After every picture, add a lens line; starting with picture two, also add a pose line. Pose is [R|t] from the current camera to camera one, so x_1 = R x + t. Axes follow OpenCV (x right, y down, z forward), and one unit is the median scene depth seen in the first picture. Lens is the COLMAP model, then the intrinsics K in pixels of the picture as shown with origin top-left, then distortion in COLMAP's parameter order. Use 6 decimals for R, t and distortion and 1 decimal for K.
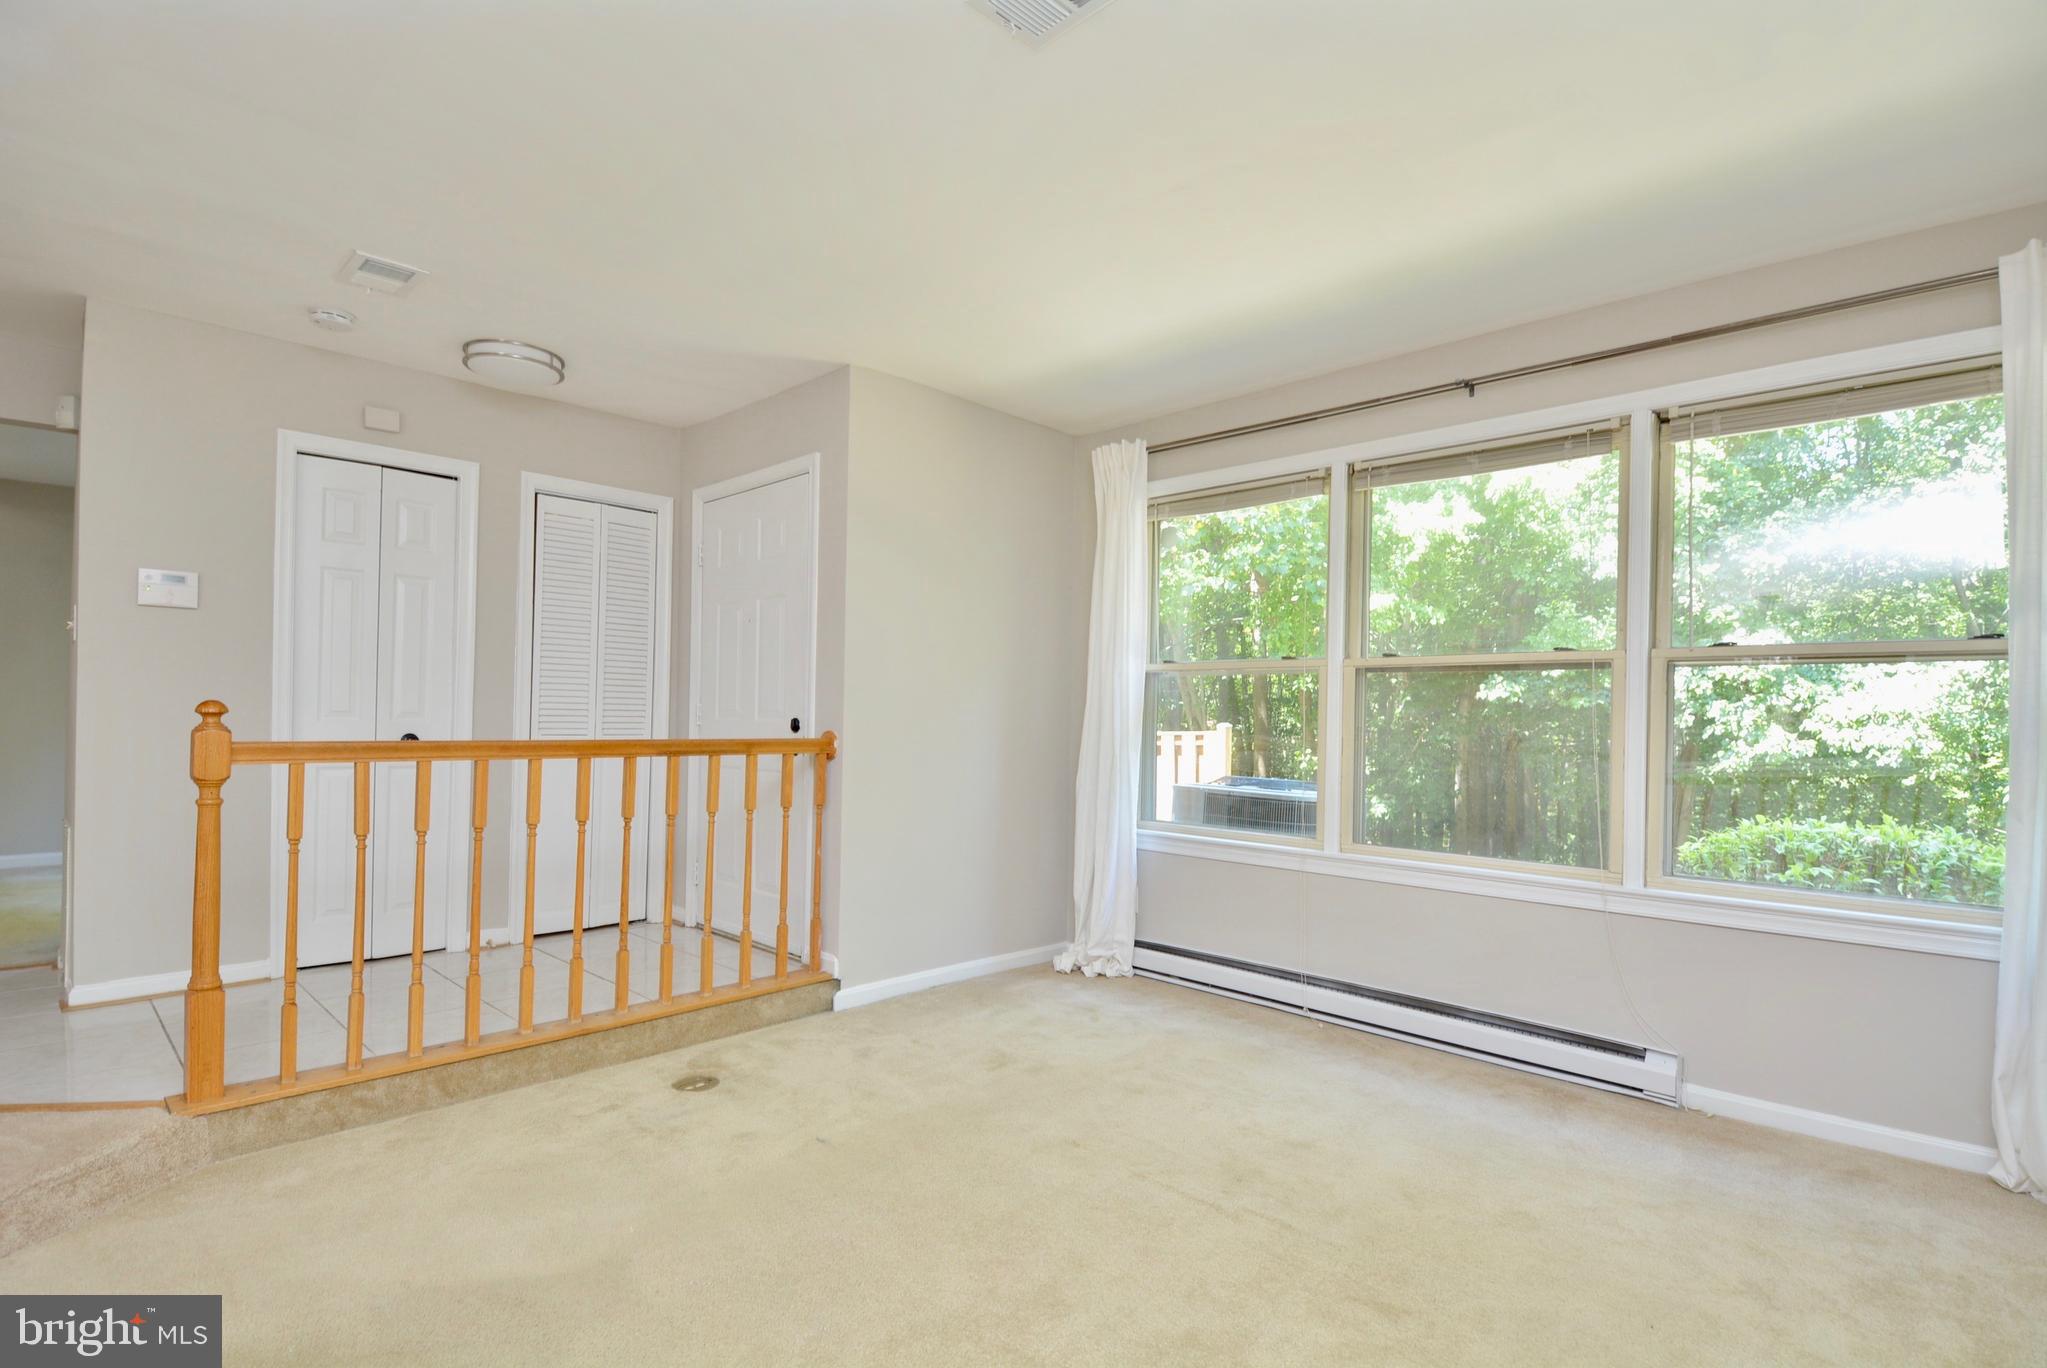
lens RADIAL K [[971.8, 0, 1043.7], [0, 971.8, 715.9], [0, 0, 1]] dist [0.002718, -0.020655]
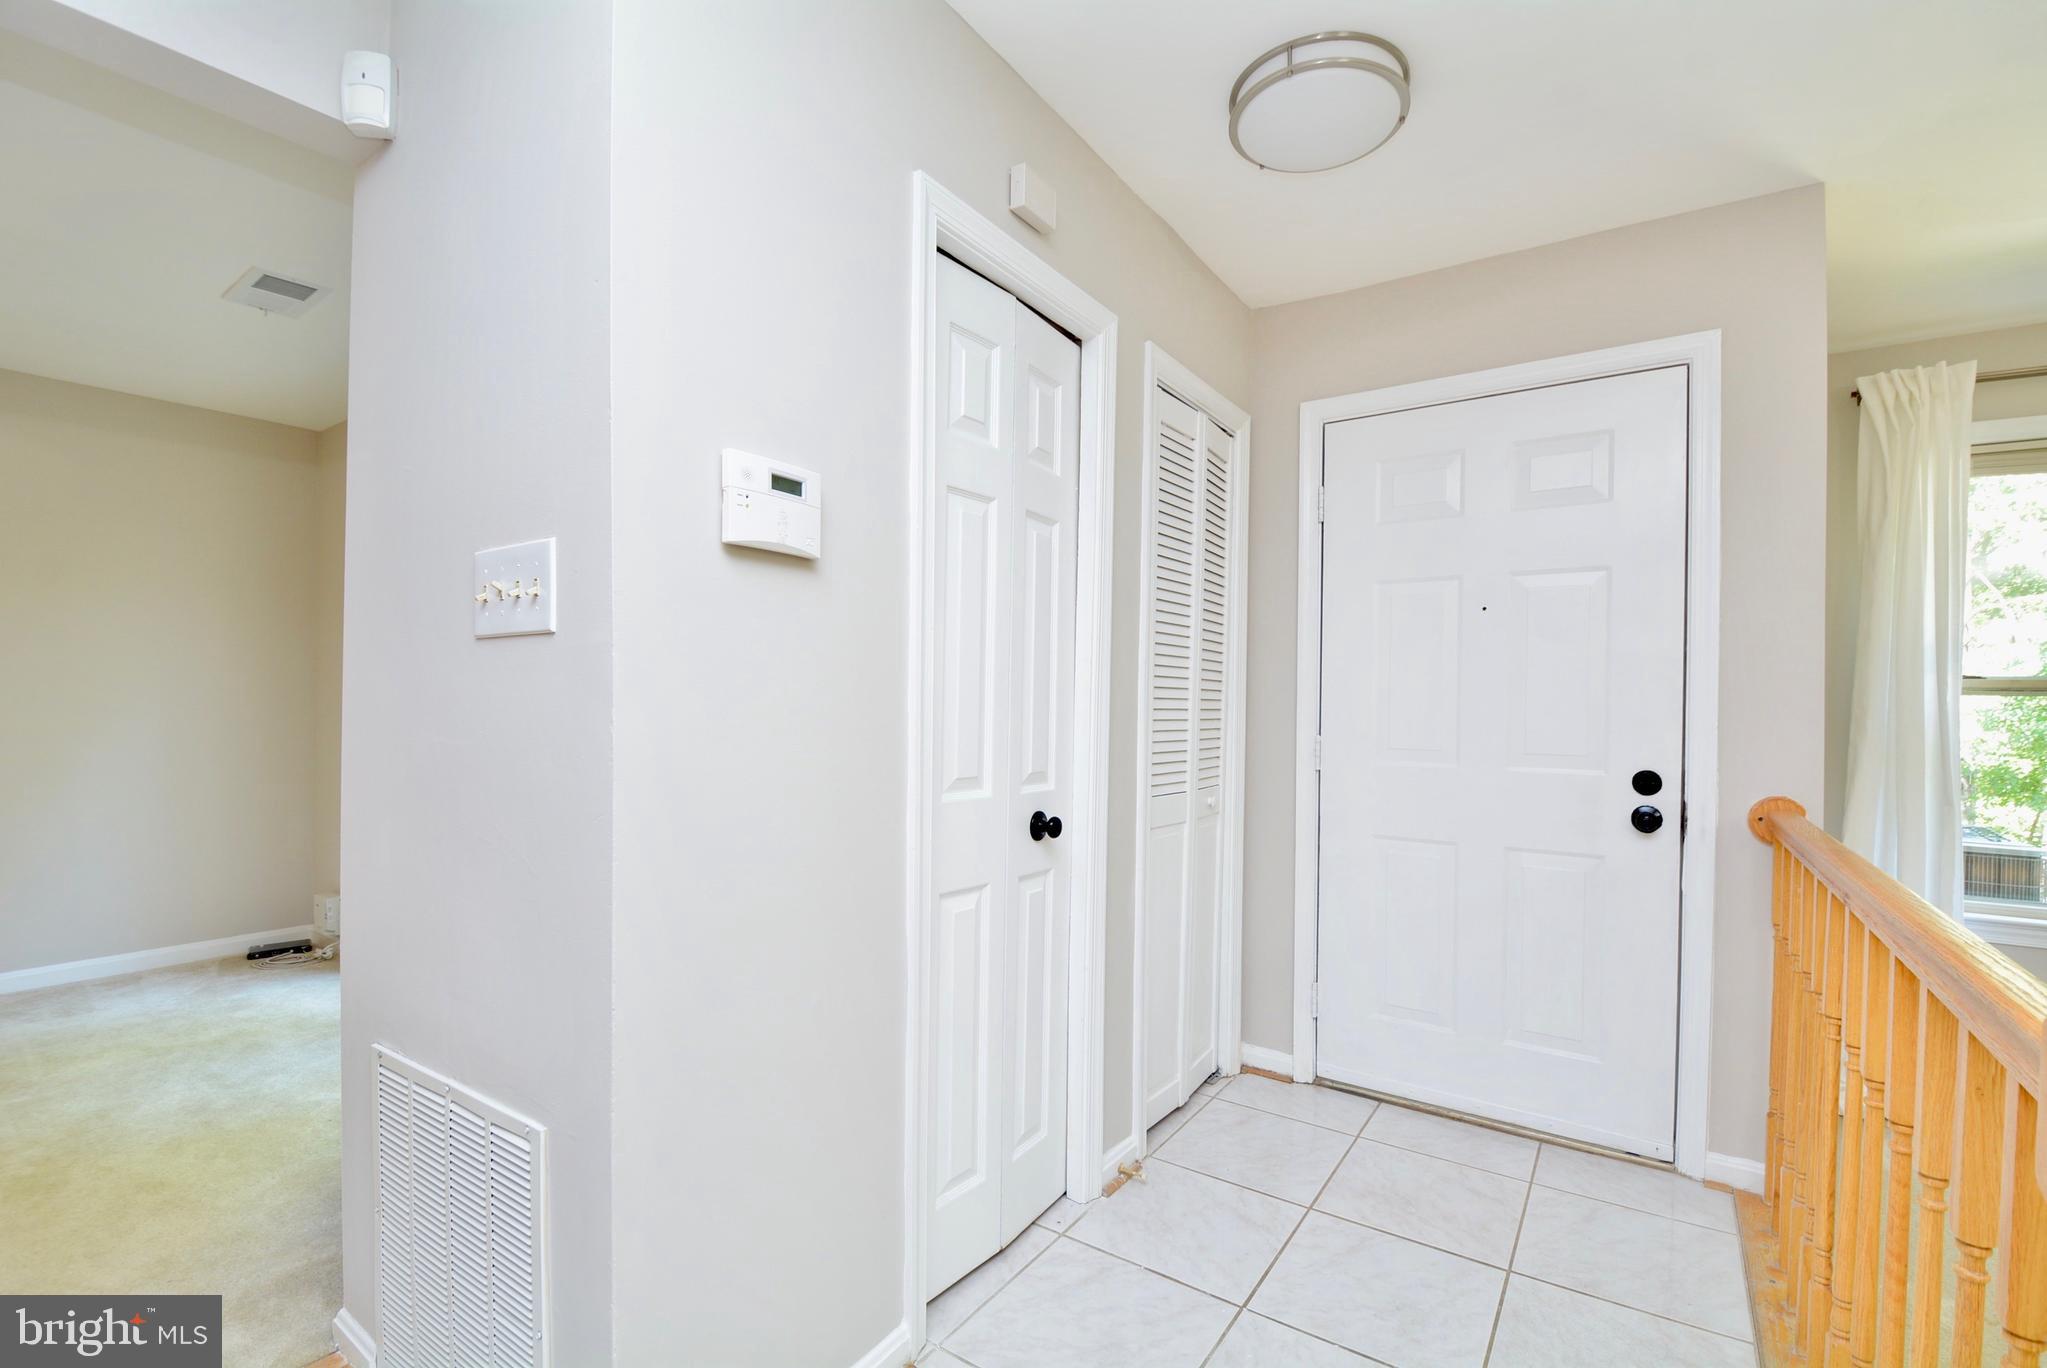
lens RADIAL K [[907.6, 0, 1053.1], [0, 907.6, 709.7], [0, 0, 1]] dist [0.011953, -0.017988]
pose [[0.984366, -0.004887, 0.176068, -0.689389], [0.003312, 0.999952, 0.009239, -0.040446], [-0.176105, -0.008511, 0.984335, 0.481903]]
